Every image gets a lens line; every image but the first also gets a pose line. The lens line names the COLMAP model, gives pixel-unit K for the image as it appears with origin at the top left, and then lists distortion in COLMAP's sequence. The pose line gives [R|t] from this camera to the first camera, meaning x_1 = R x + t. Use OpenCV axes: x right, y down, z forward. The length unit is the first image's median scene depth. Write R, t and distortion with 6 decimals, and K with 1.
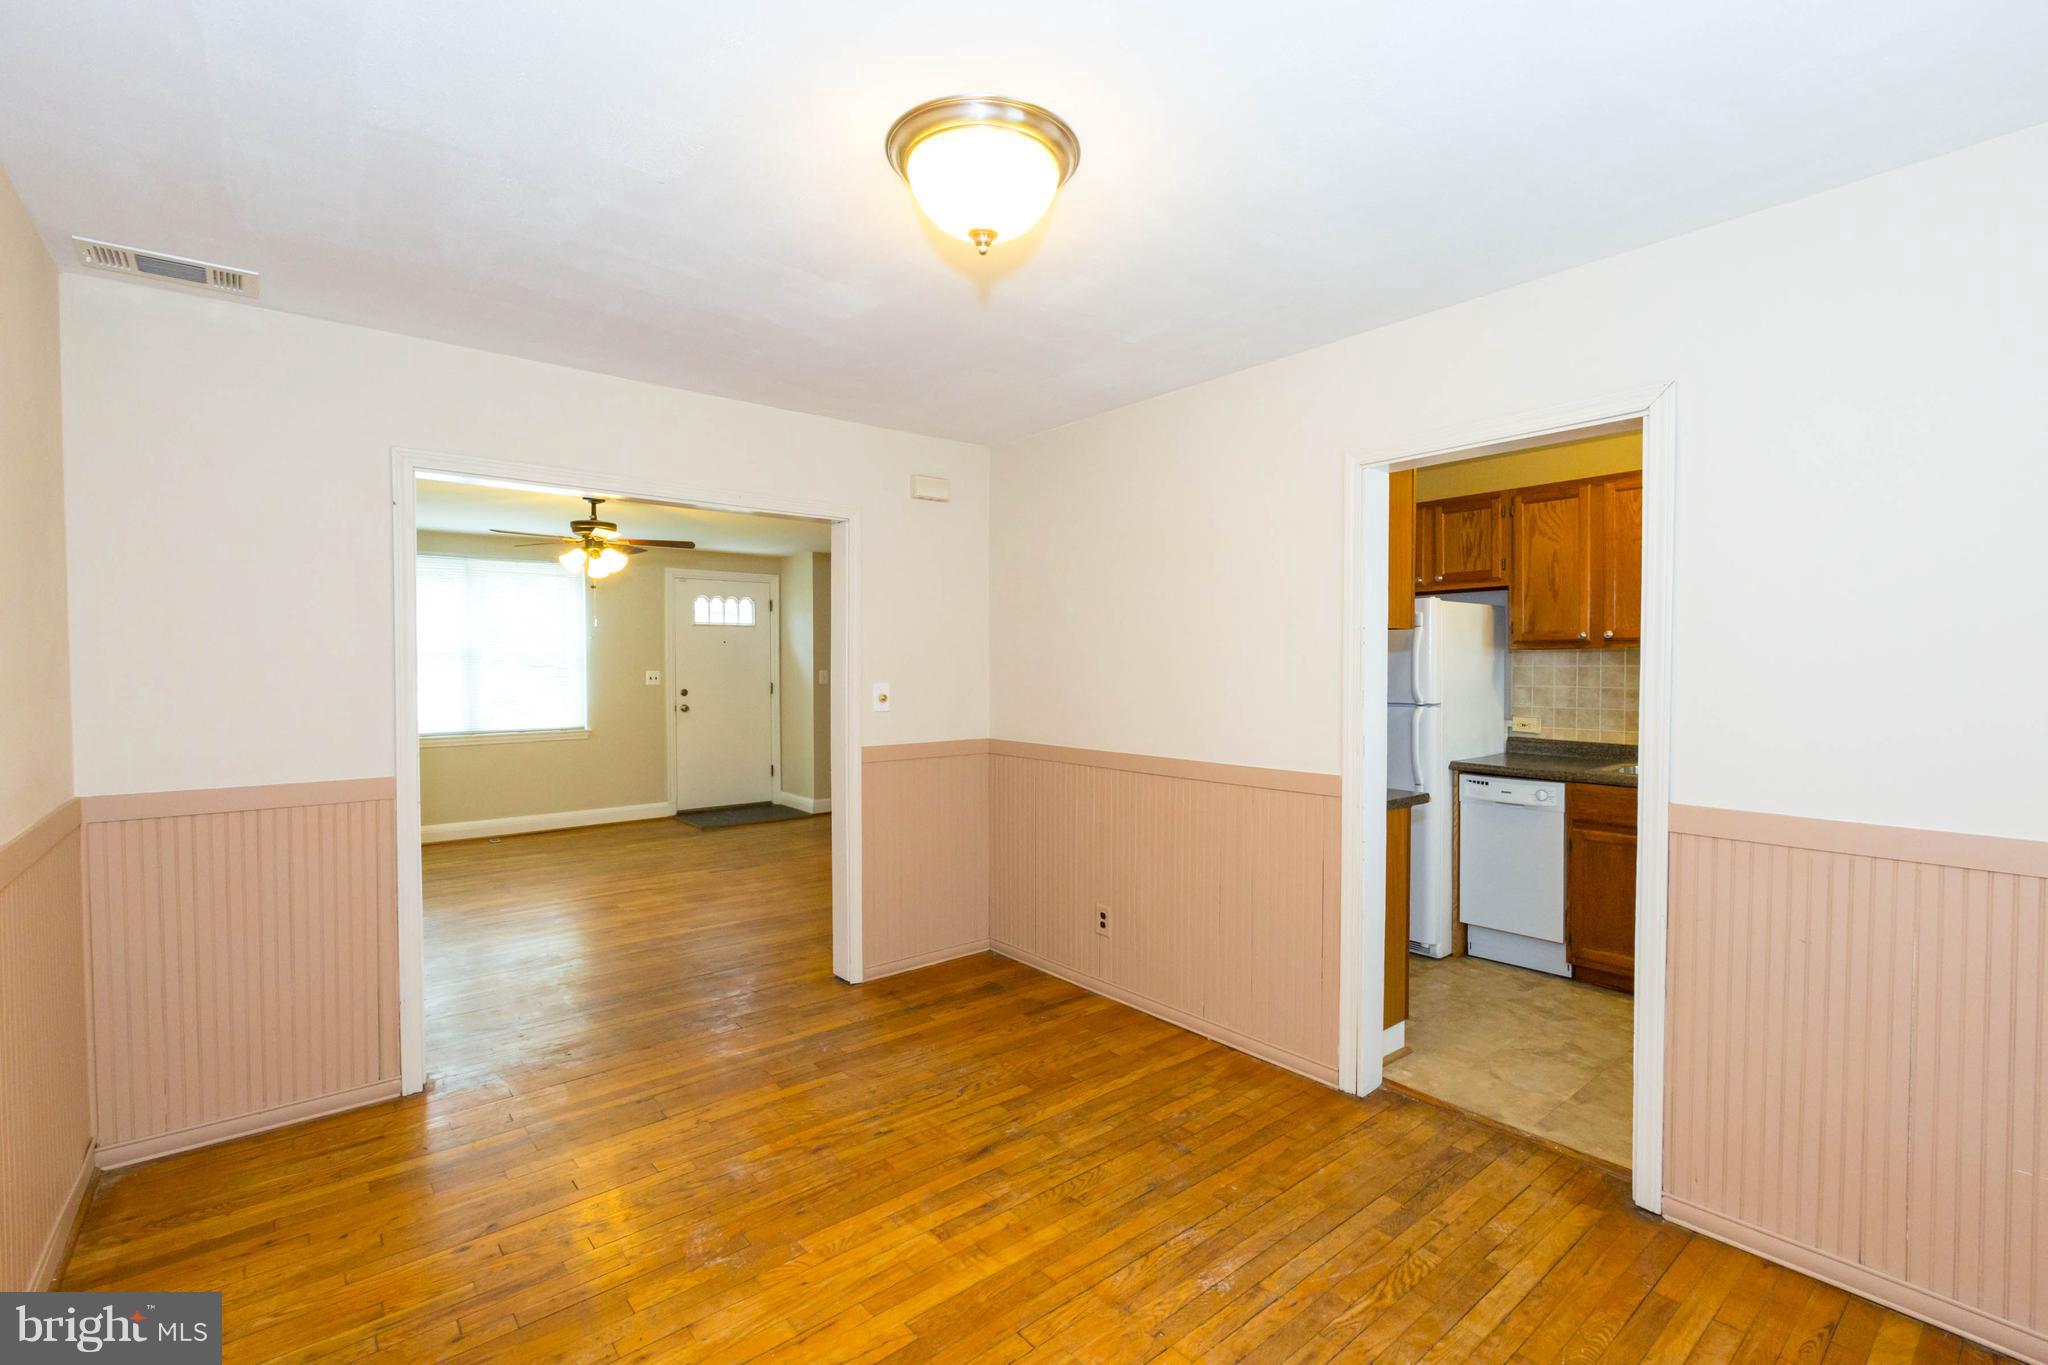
lens RADIAL K [[908.0, 0, 1018.4], [0, 908.0, 668.1], [0, 0, 1]] dist [-0.014613, 0.000057]
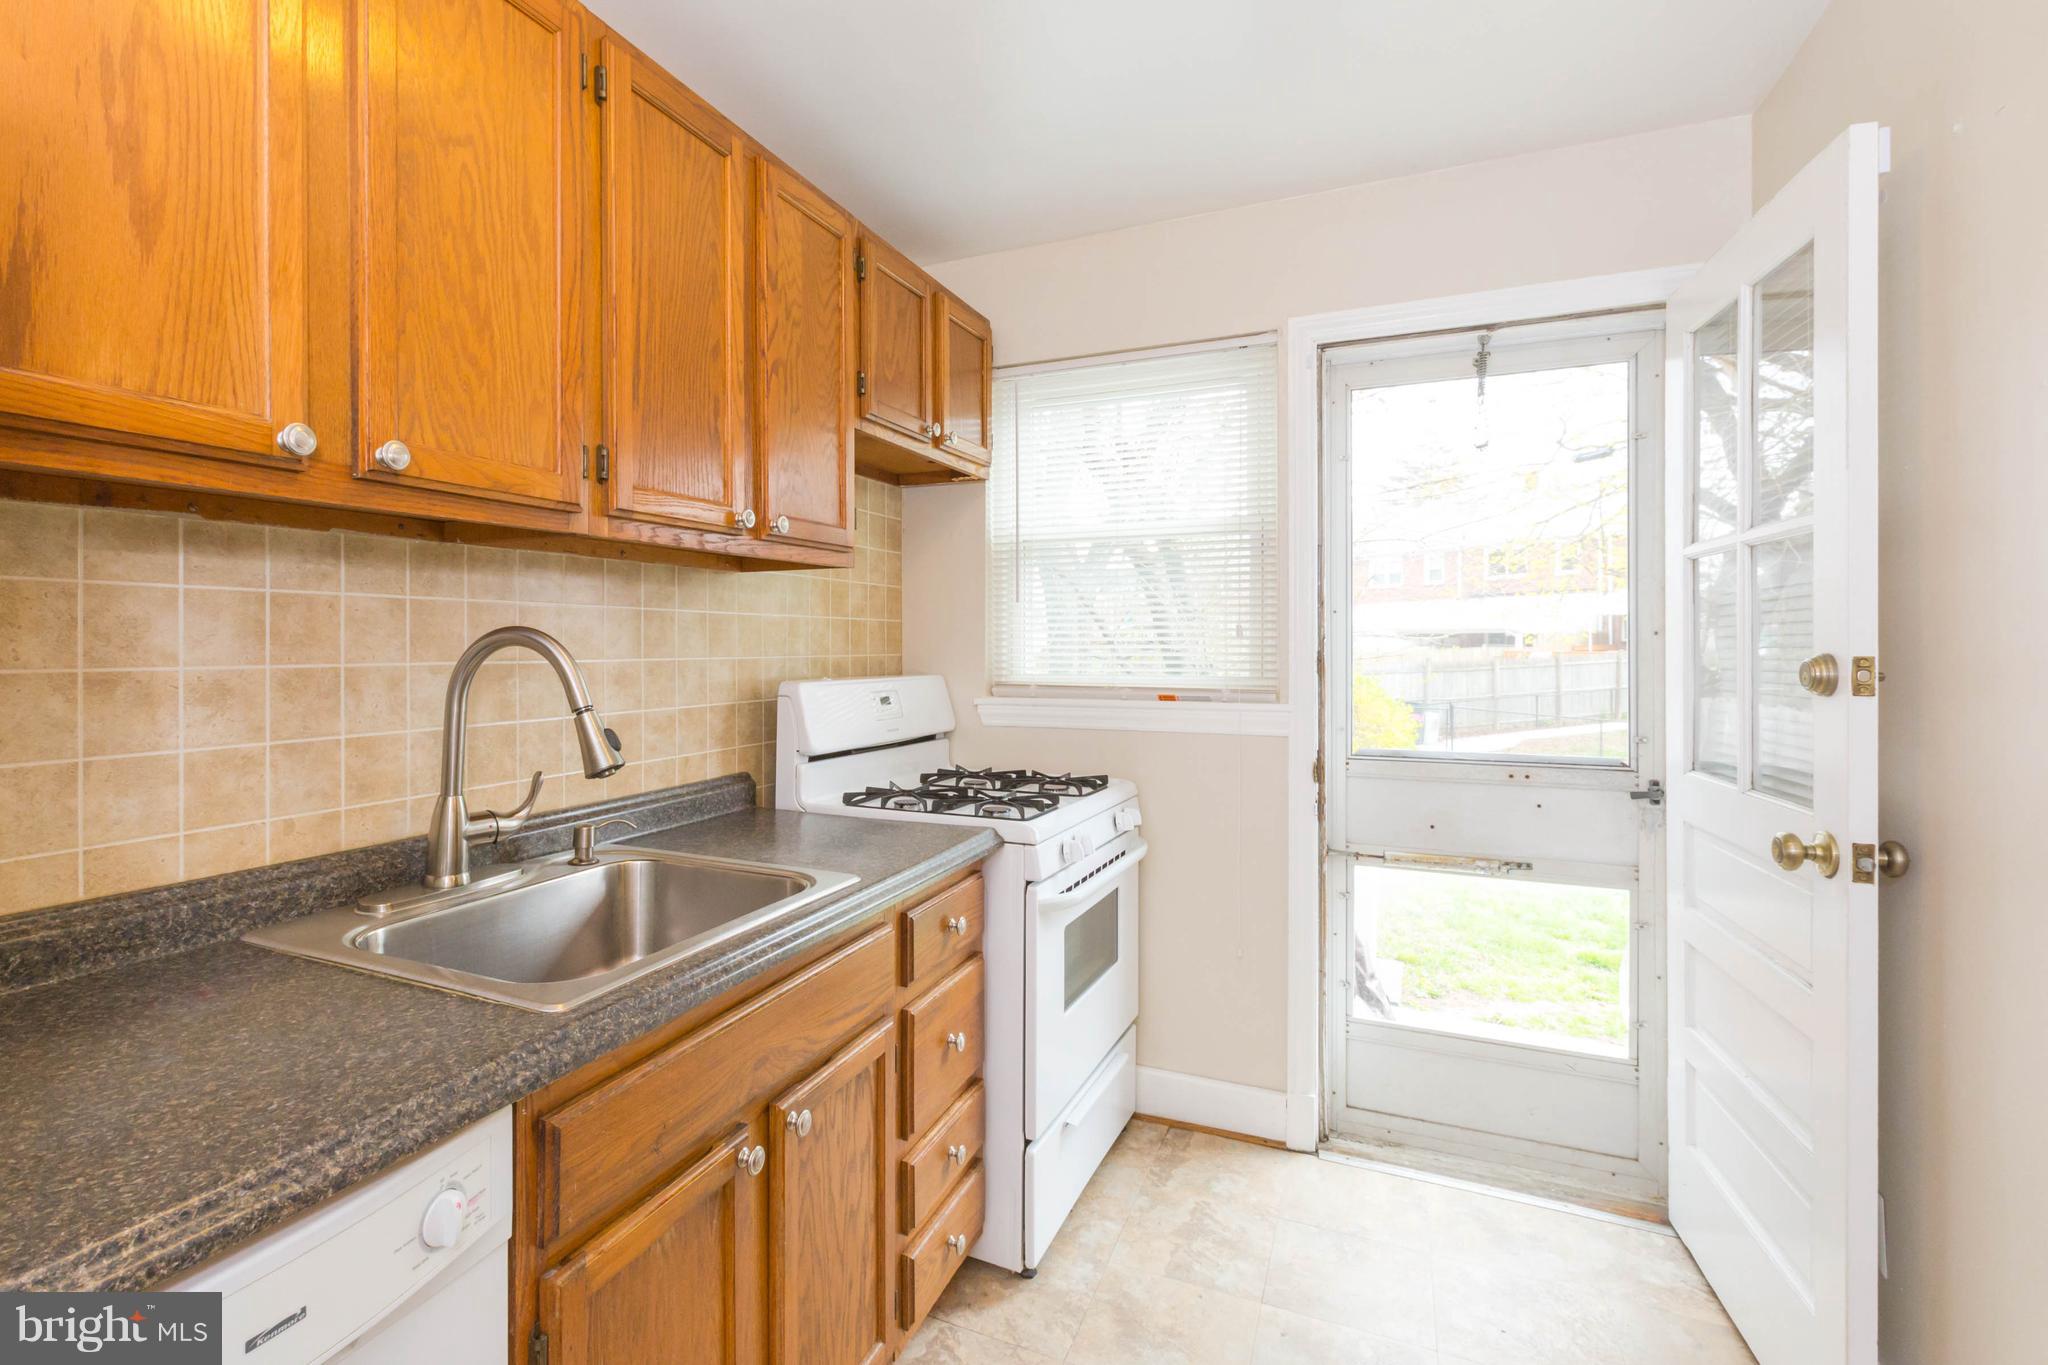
lens RADIAL K [[973.7, 0, 919.2], [0, 973.7, 643.3], [0, 0, 1]] dist [0.000853, -0.000033]
pose [[-0.423160, 0.006395, 0.906032, 0.320152], [0.013647, 0.999907, -0.000684, 0.017744], [-0.905952, 0.012075, -0.423208, 0.924846]]
